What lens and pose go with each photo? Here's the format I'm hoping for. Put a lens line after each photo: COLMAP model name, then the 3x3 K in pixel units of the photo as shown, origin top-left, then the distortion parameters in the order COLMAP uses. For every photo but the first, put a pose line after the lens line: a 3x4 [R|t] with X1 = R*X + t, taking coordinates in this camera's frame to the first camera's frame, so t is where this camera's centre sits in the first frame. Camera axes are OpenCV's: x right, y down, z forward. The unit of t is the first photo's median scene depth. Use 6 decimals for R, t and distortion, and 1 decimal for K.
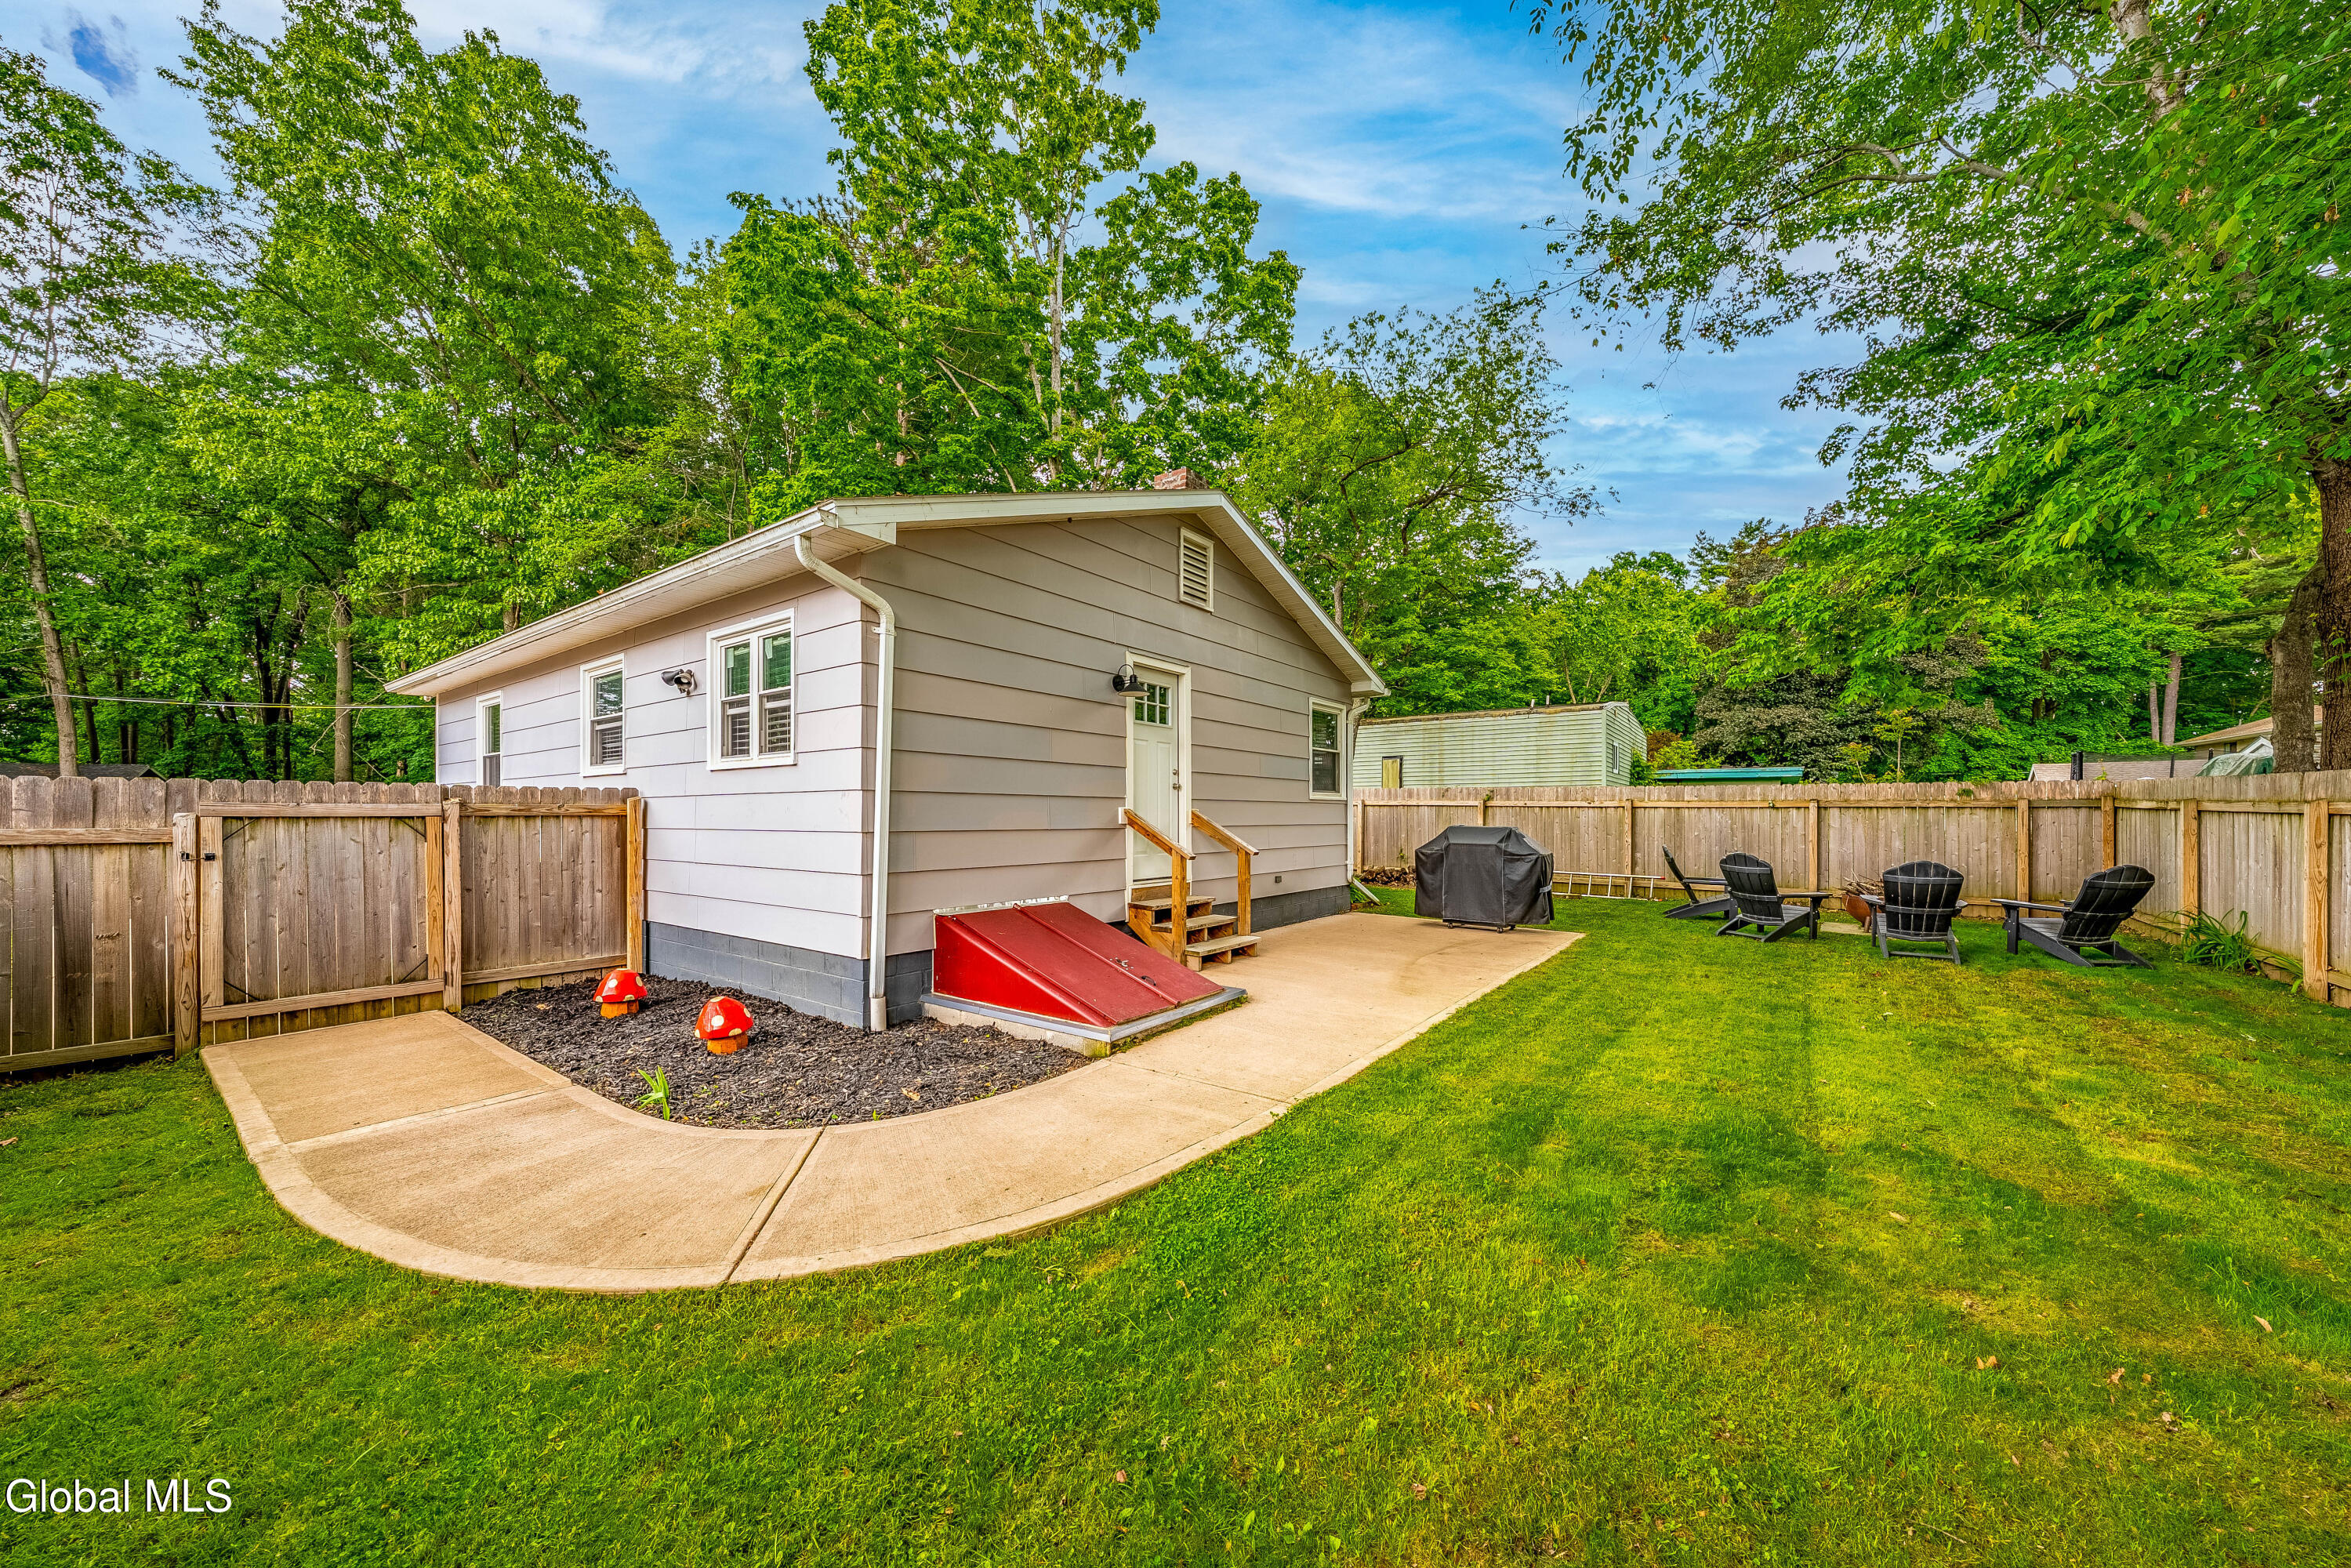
lens RADIAL K [[819.6, 0, 1222.3], [0, 819.6, 823.5], [0, 0, 1]] dist [-0.006040, 0.000933]
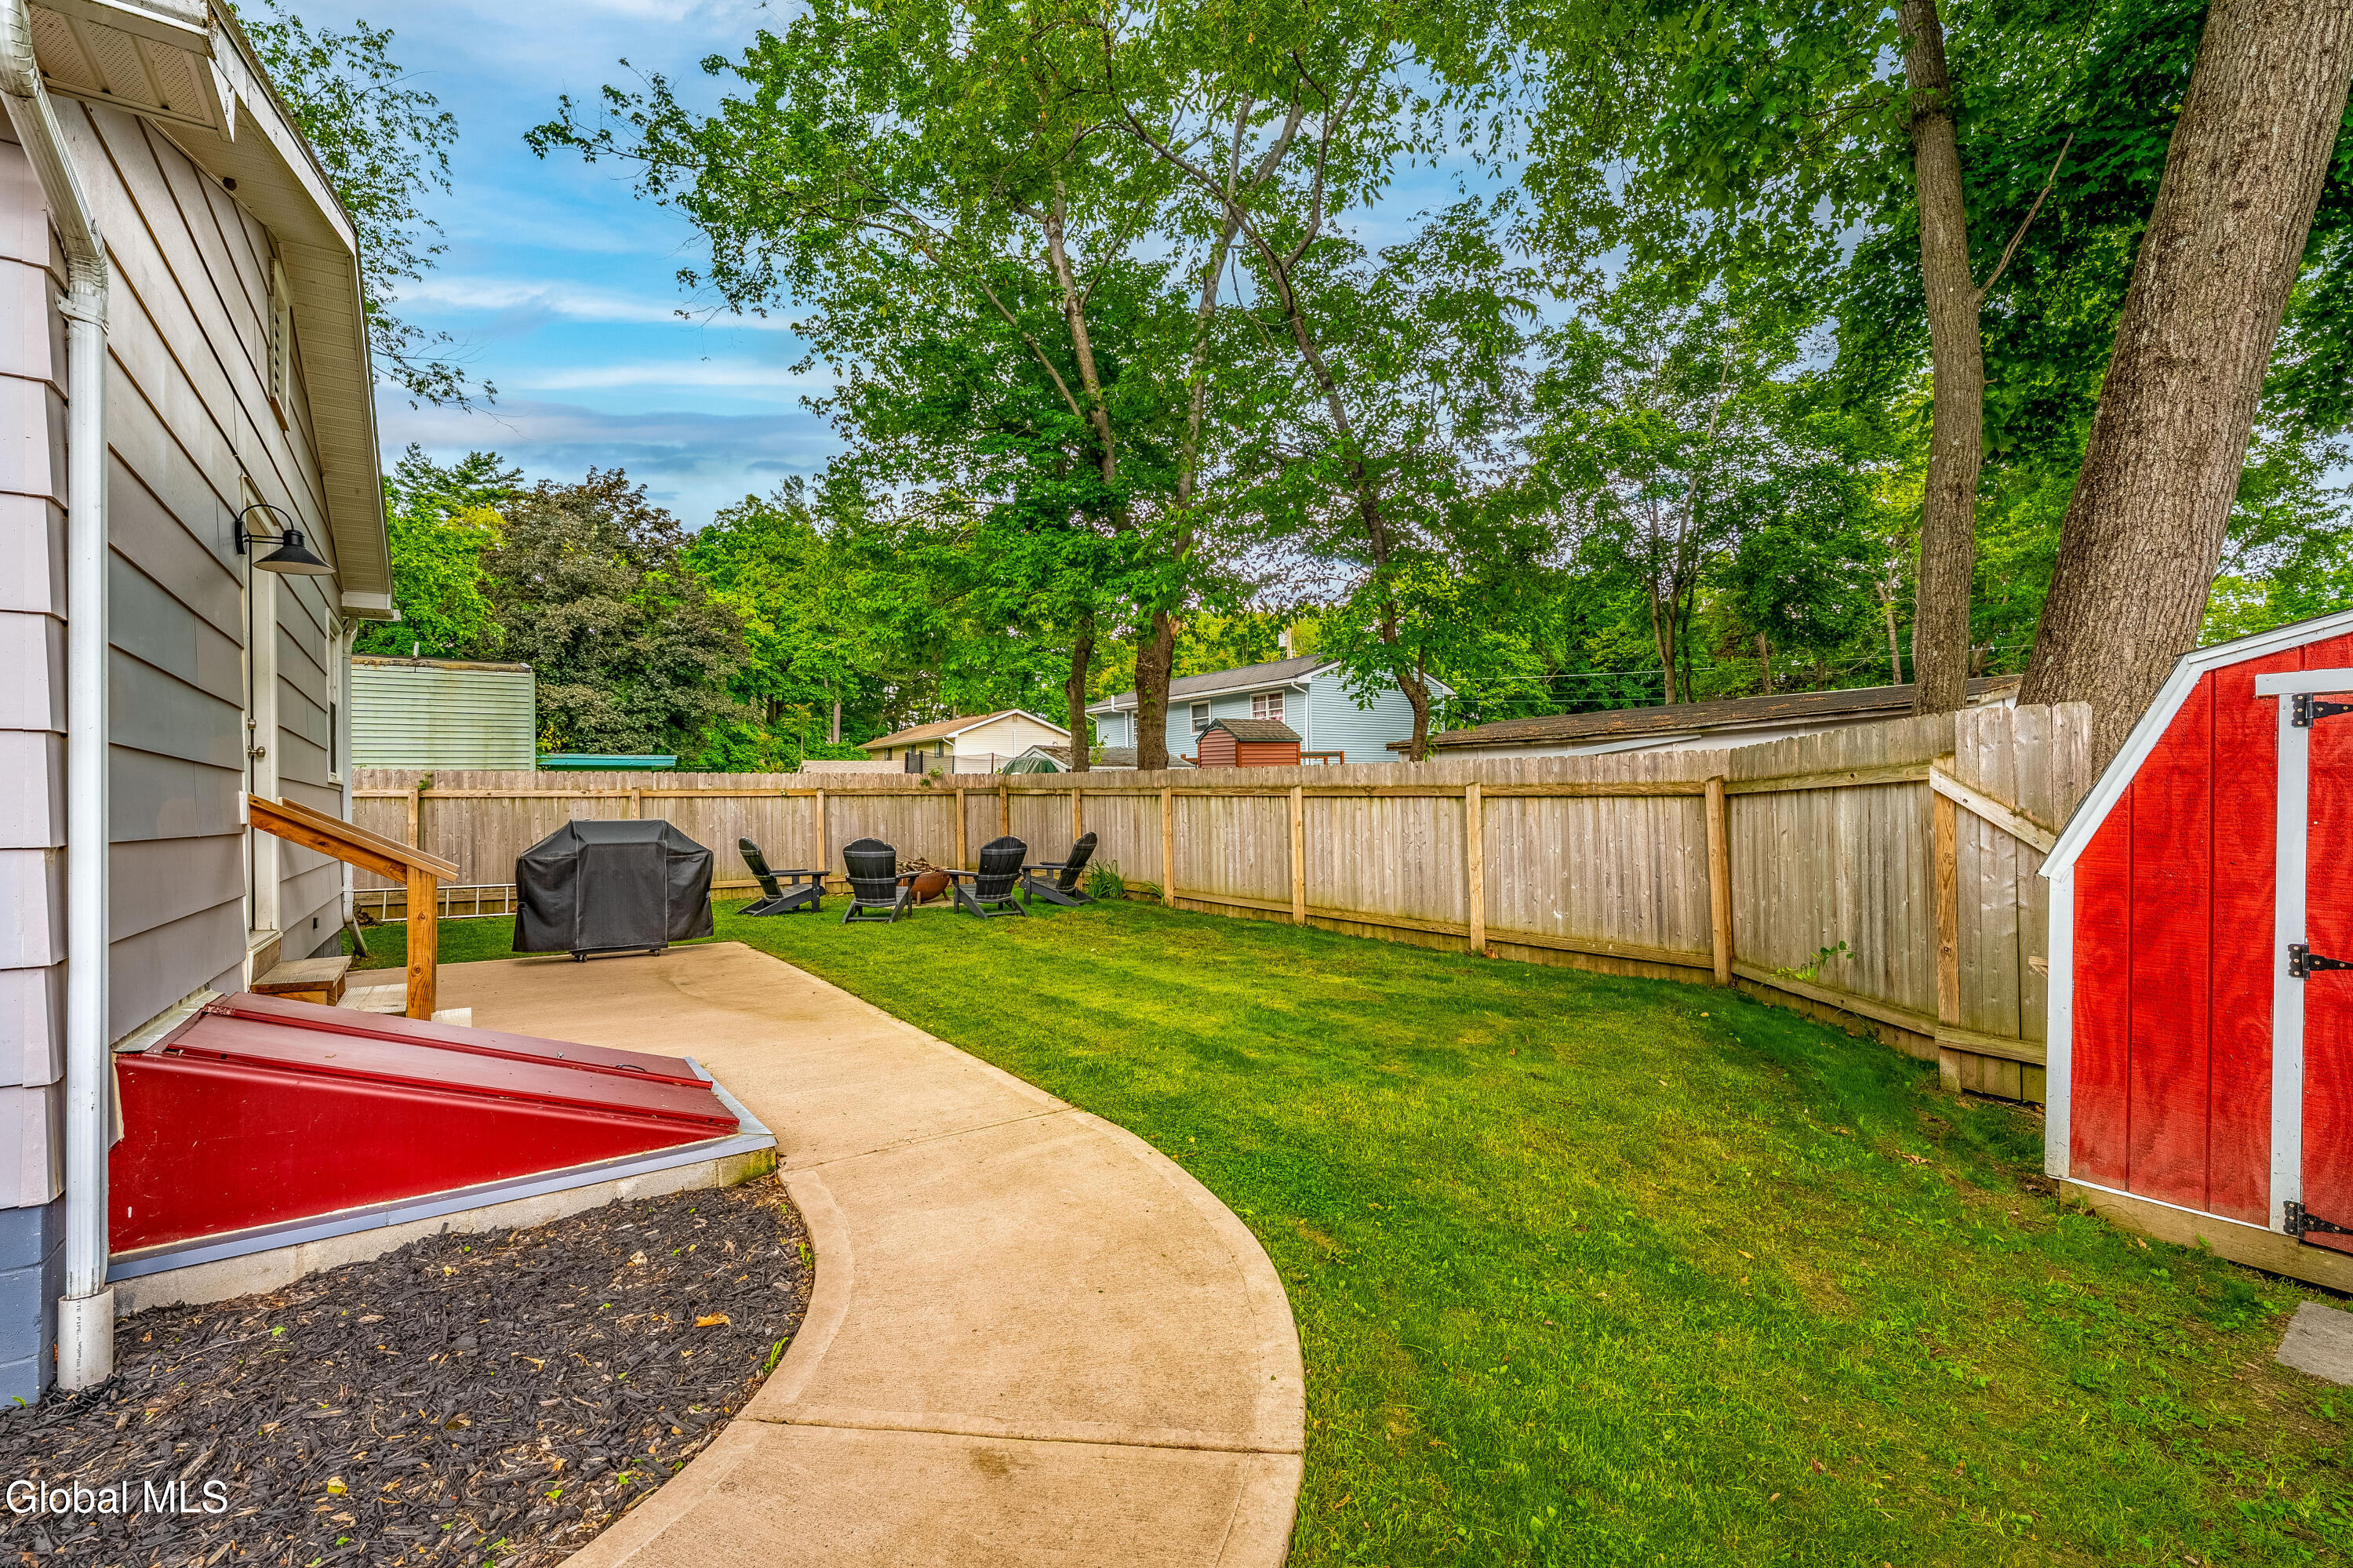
lens RADIAL K [[987.7, 0, 1185.5], [0, 987.7, 784.6], [0, 0, 1]] dist [-0.008644, 0.000407]
pose [[0.332209, 0.007017, 0.943180, -0.446455], [0.030205, 0.999380, -0.018074, 0.004018], [-0.942722, 0.034493, 0.331791, 0.250163]]
